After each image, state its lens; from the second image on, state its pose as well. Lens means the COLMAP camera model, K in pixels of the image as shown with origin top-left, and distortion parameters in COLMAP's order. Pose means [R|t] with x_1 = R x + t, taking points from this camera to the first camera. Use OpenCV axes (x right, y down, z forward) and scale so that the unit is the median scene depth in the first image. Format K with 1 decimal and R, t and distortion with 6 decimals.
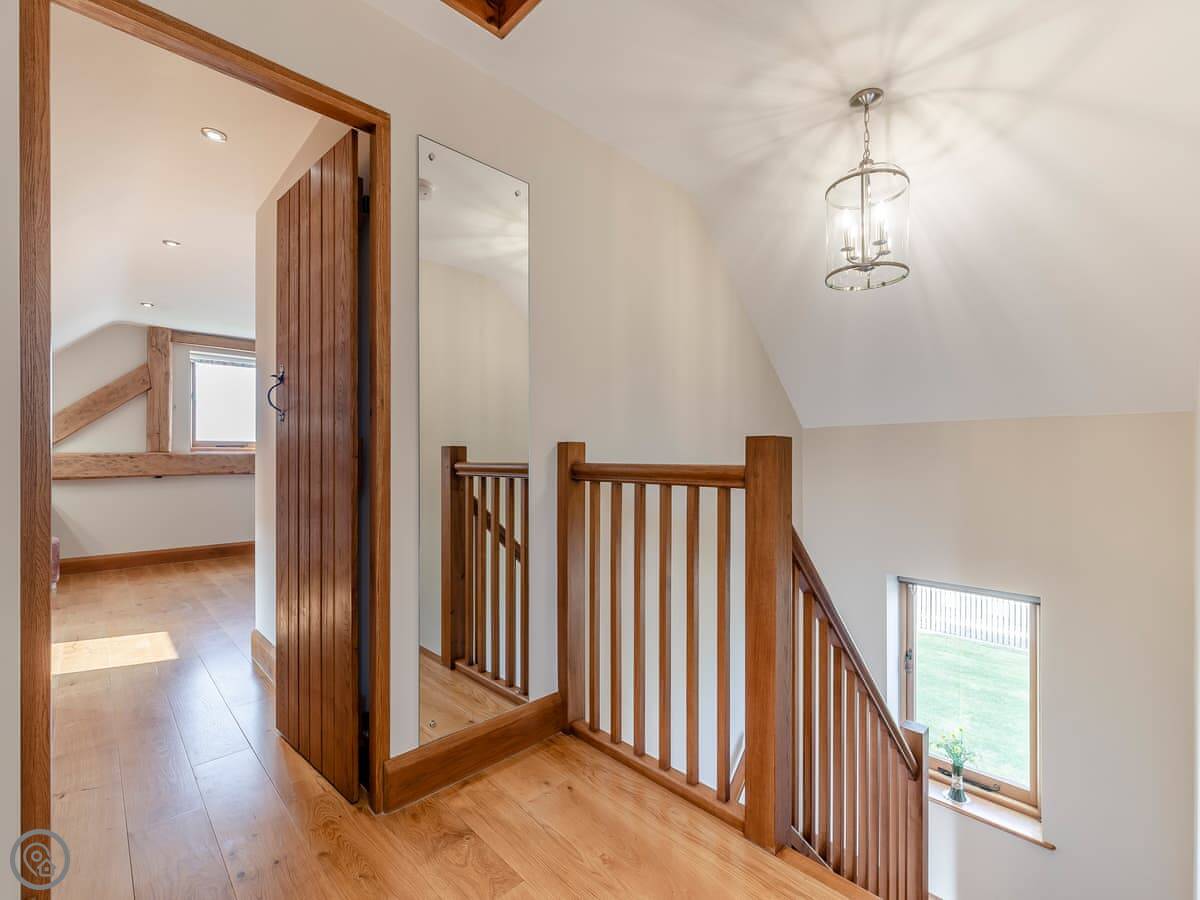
lens RADIAL K [[532.9, 0, 603.0], [0, 532.9, 456.5], [0, 0, 1]] dist [-0.001079, -0.000253]
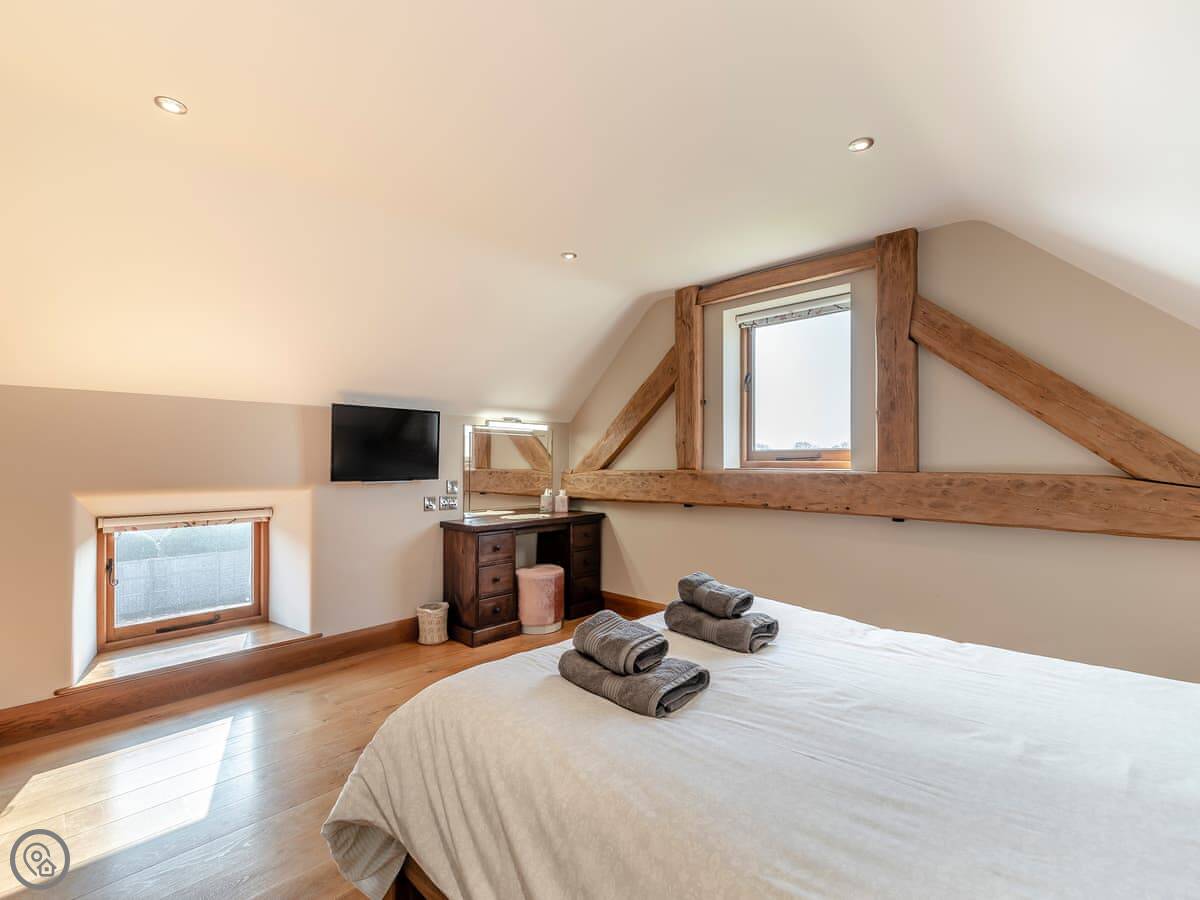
lens RADIAL K [[537.8, 0, 603.3], [0, 537.8, 462.4], [0, 0, 1]] dist [0.003744, -0.000312]
pose [[0.050749, -0.003376, -0.998706, -0.142580], [-0.001639, 0.999993, -0.003464, -0.014654], [0.998710, 0.001813, 0.050743, 0.853829]]
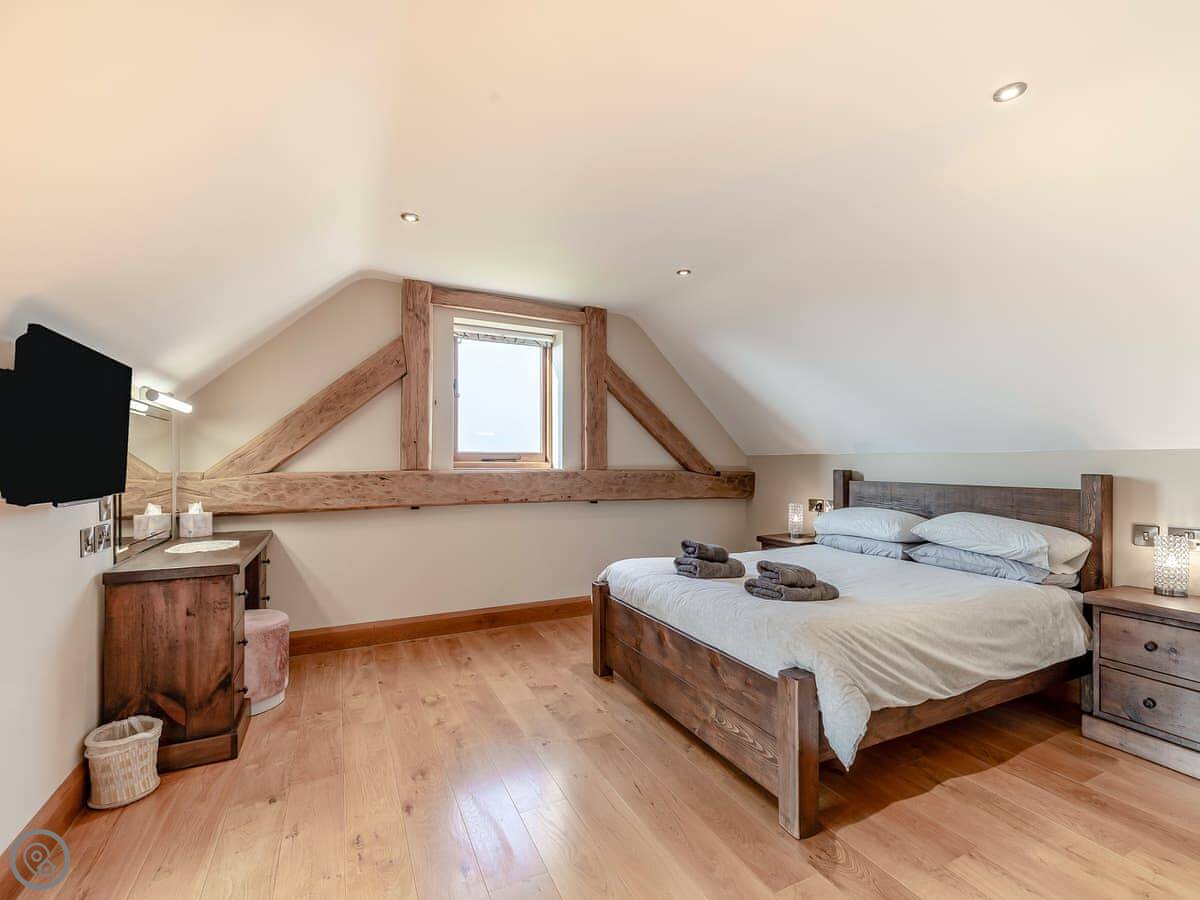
lens RADIAL K [[537.8, 0, 603.3], [0, 537.8, 462.4], [0, 0, 1]] dist [0.003744, -0.000312]
pose [[0.955518, -0.001434, -0.294930, -0.413340], [0.000128, 0.999990, -0.004449, -0.014820], [0.294933, 0.004213, 0.955509, 0.428606]]
